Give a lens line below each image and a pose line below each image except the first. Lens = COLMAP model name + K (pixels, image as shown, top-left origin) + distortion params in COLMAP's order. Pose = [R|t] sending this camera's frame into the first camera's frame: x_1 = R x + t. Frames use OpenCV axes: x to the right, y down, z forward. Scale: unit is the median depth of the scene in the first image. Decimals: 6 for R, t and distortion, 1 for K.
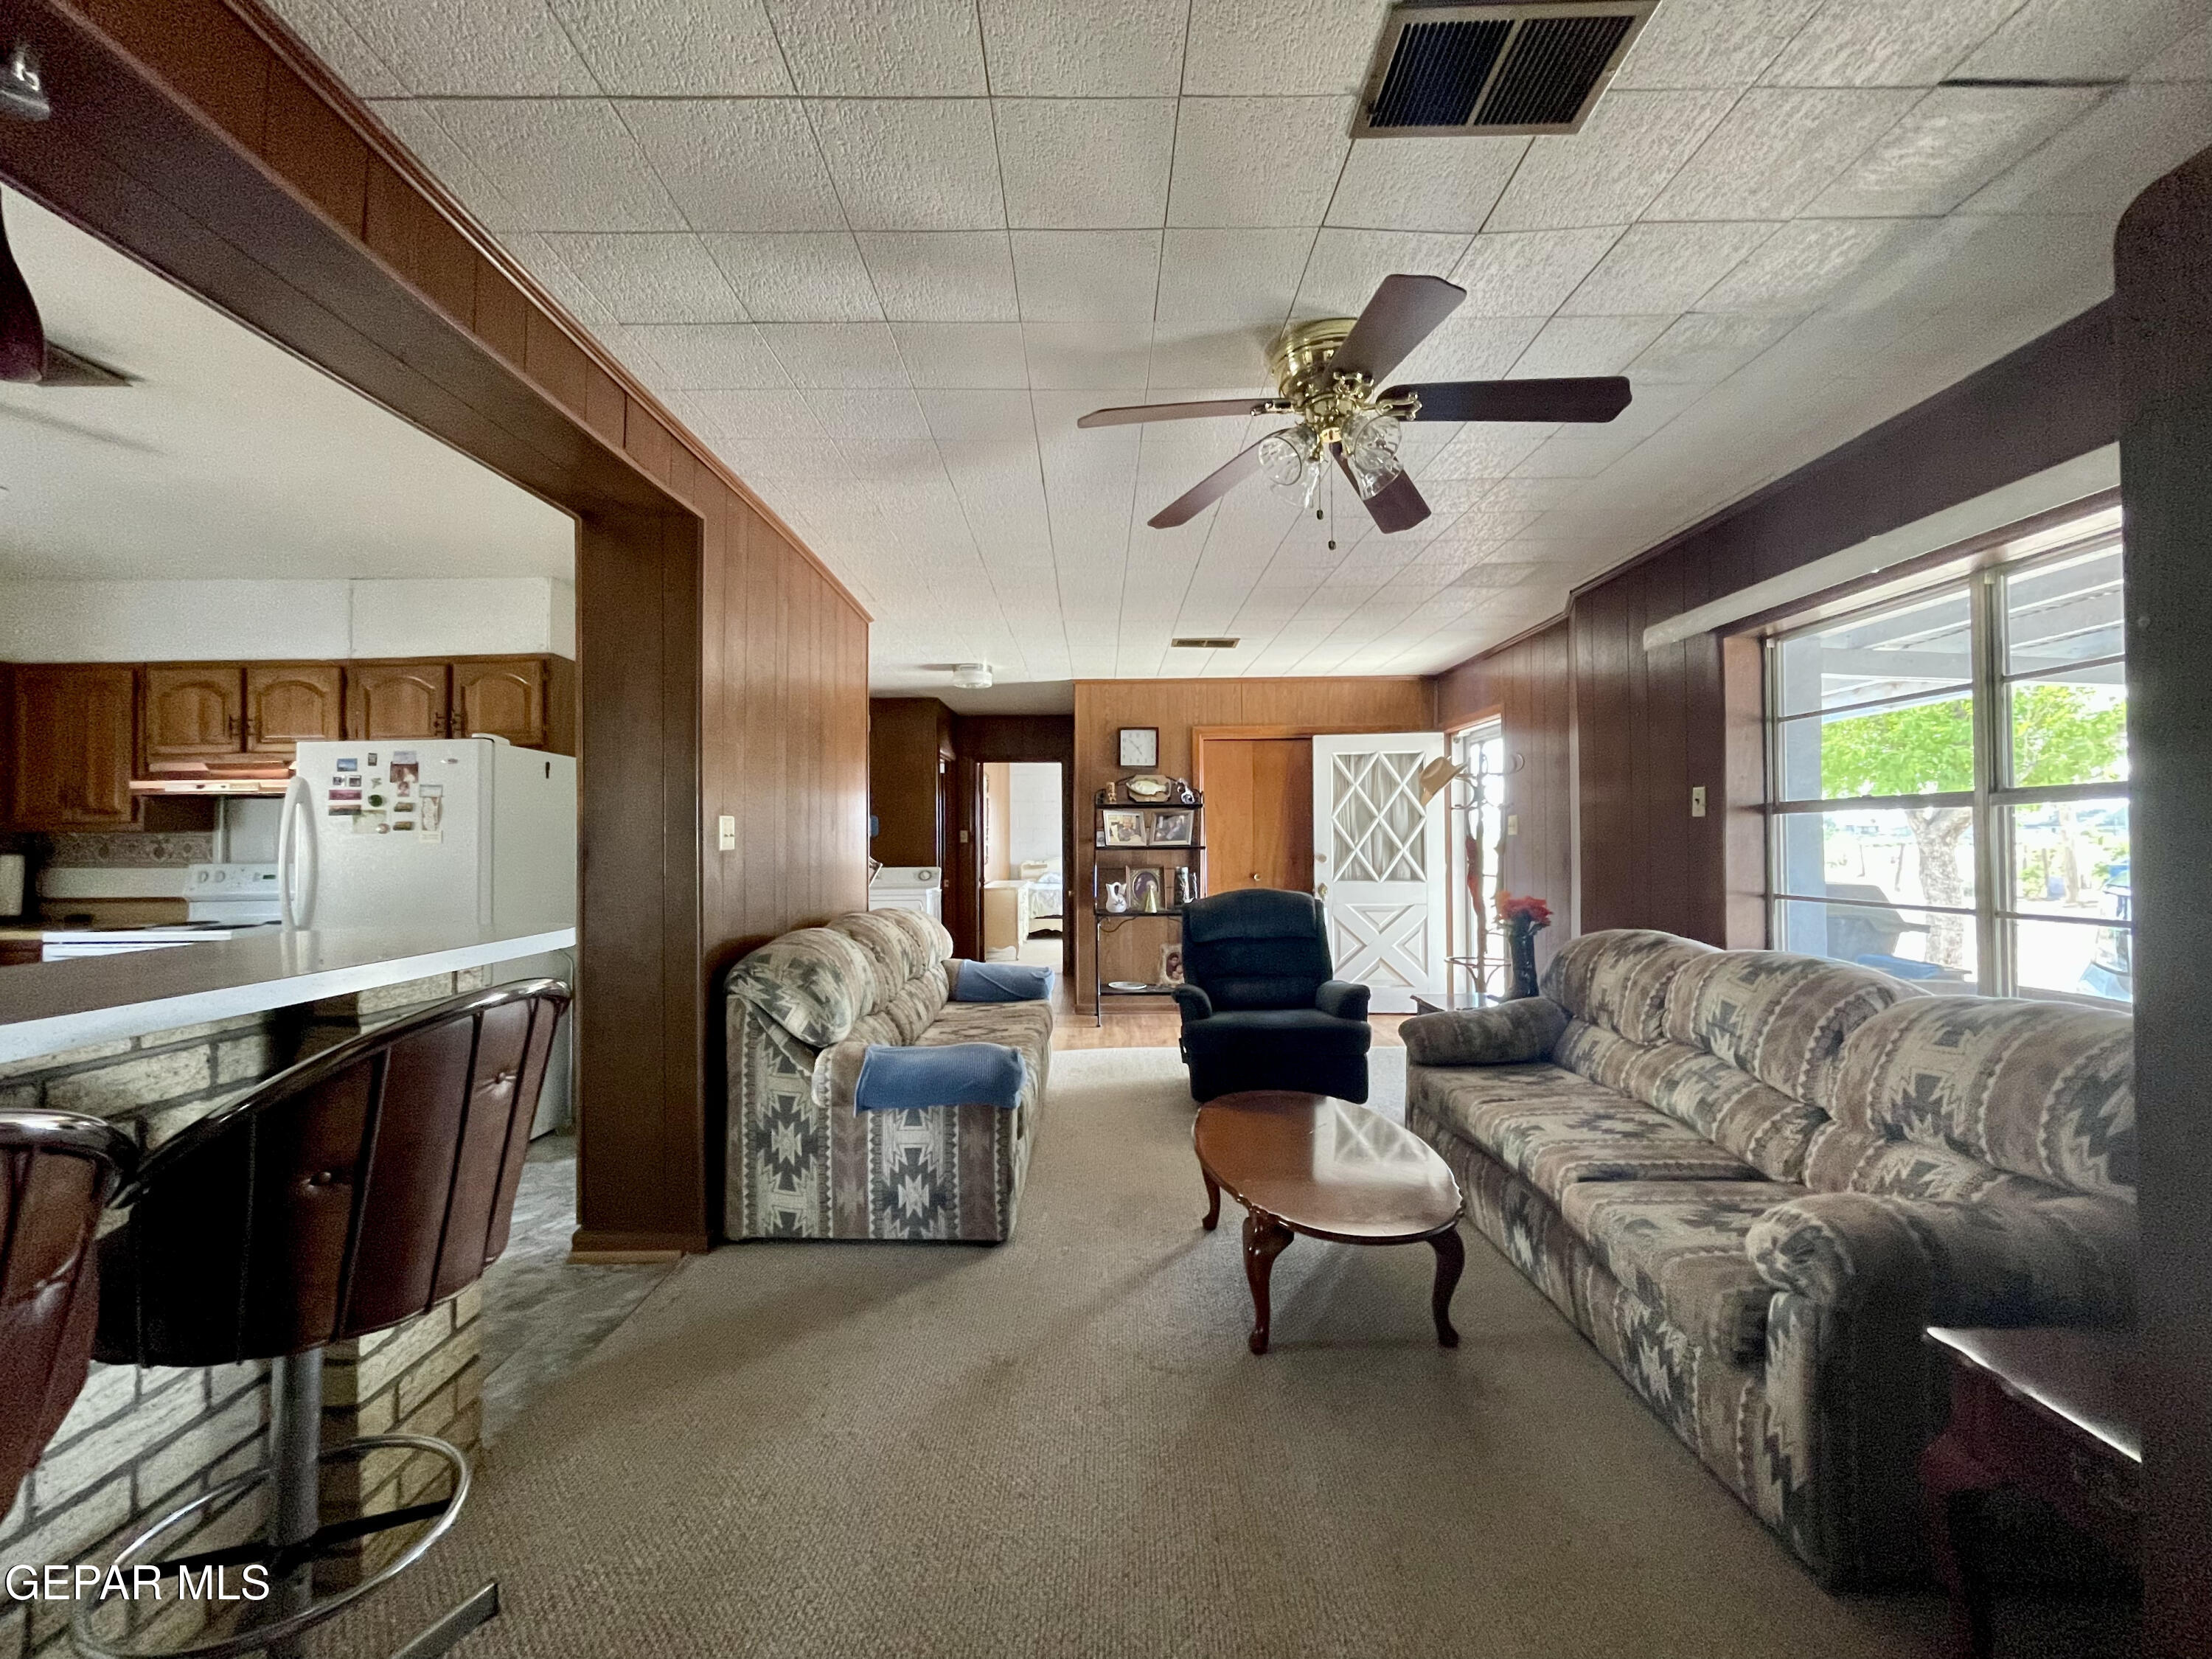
lens RADIAL K [[887.6, 0, 1106.0], [0, 887.6, 829.5], [0, 0, 1]] dist [0.000521, 0.000083]
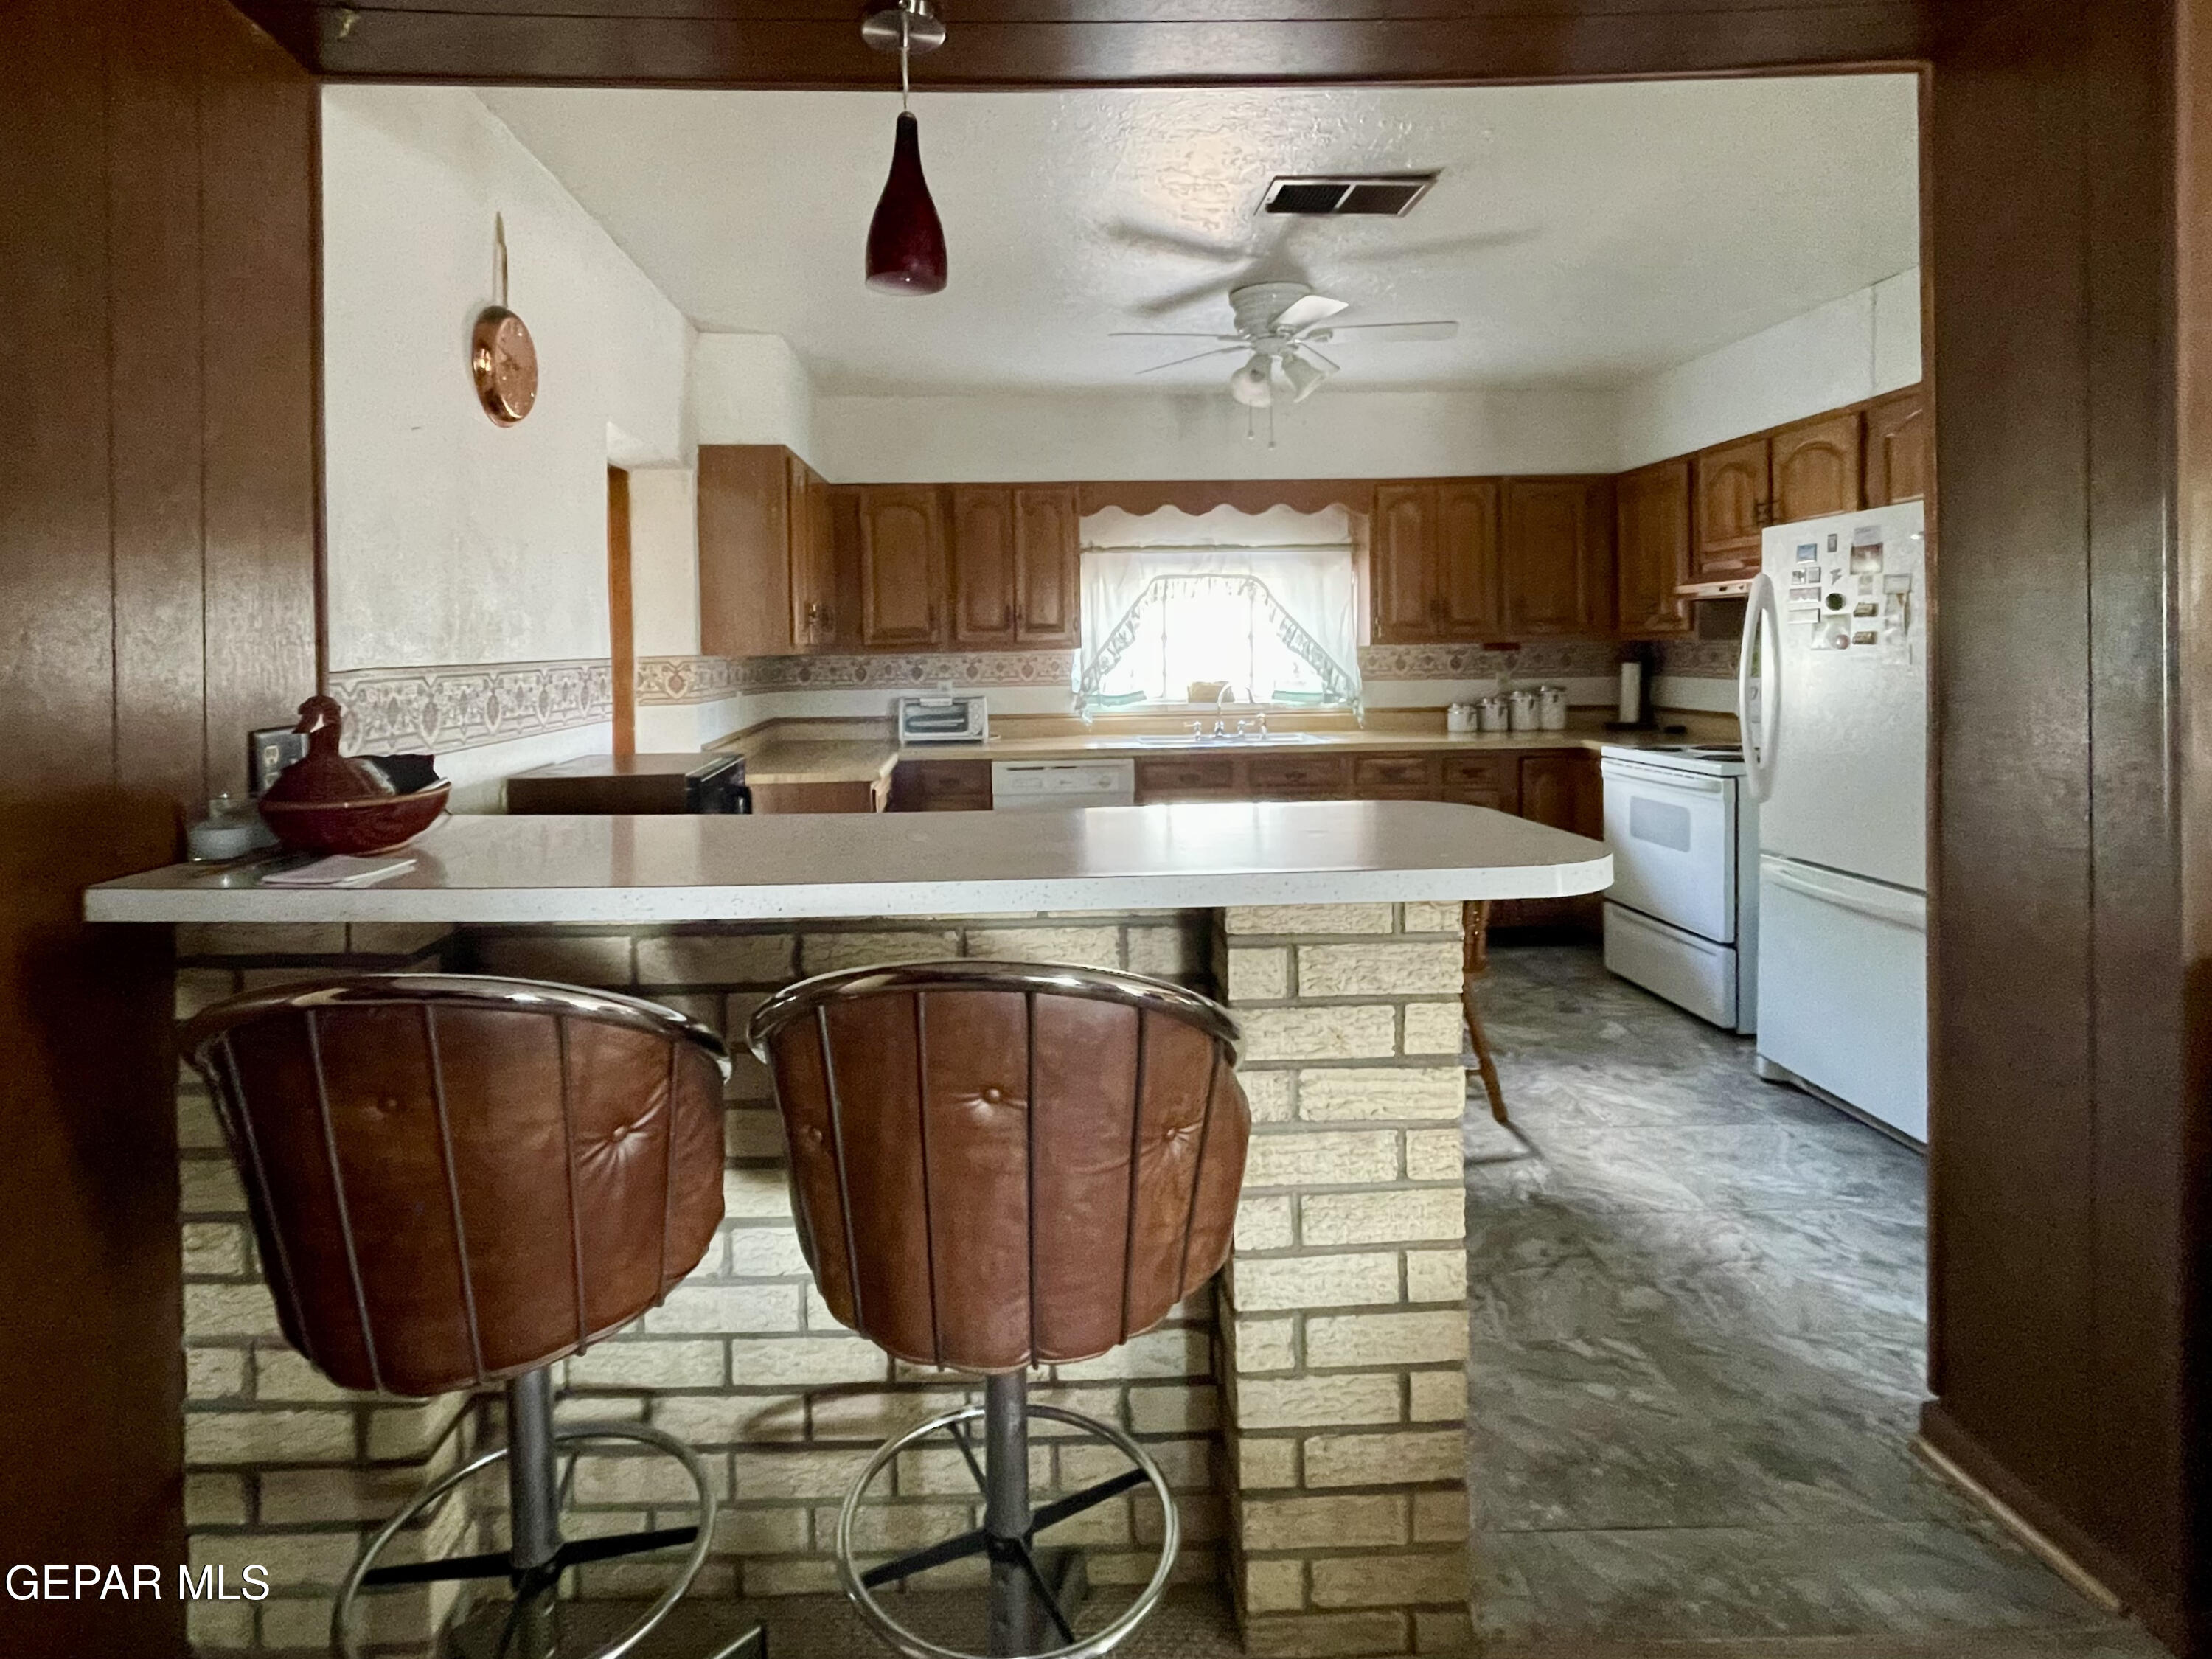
lens RADIAL K [[1150.2, 0, 1103.1], [0, 1150.2, 662.8], [0, 0, 1]] dist [0.011778, -0.000455]
pose [[0.024577, 0.023547, -0.999421, 0.071880], [0.032426, 0.999178, 0.024339, -0.025257], [0.999172, -0.033005, 0.023793, 0.401654]]
